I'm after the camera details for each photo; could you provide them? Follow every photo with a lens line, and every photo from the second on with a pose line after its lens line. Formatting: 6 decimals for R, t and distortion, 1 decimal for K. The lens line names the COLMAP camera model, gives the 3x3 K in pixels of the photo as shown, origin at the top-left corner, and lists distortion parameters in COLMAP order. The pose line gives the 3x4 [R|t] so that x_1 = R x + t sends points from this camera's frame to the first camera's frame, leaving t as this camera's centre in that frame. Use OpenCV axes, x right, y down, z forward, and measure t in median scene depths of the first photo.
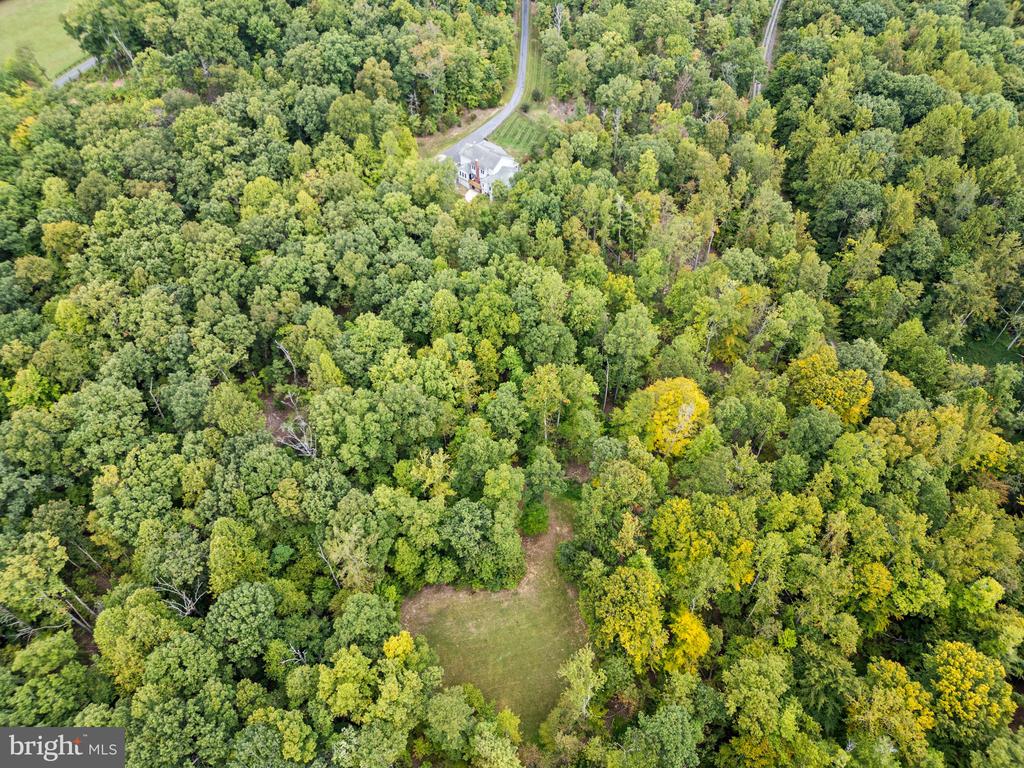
lens RADIAL K [[715.1, 0, 512.0], [0, 715.1, 384.0], [0, 0, 1]] dist [0.069702, -0.060460]
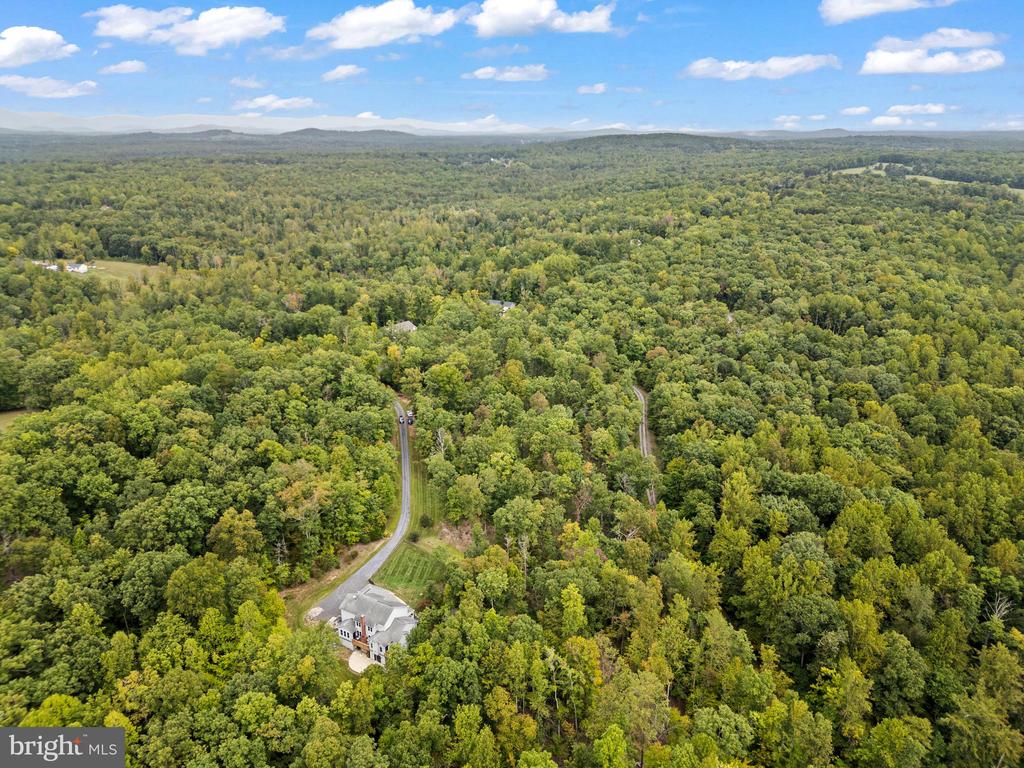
lens RADIAL K [[715.1, 0, 512.0], [0, 715.1, 384.0], [0, 0, 1]] dist [0.069702, -0.060460]
pose [[0.980063, -0.061398, 0.188962, -0.021555], [0.145226, 0.870420, -0.470402, -0.131403], [-0.135595, 0.488465, 0.861984, 0.154672]]
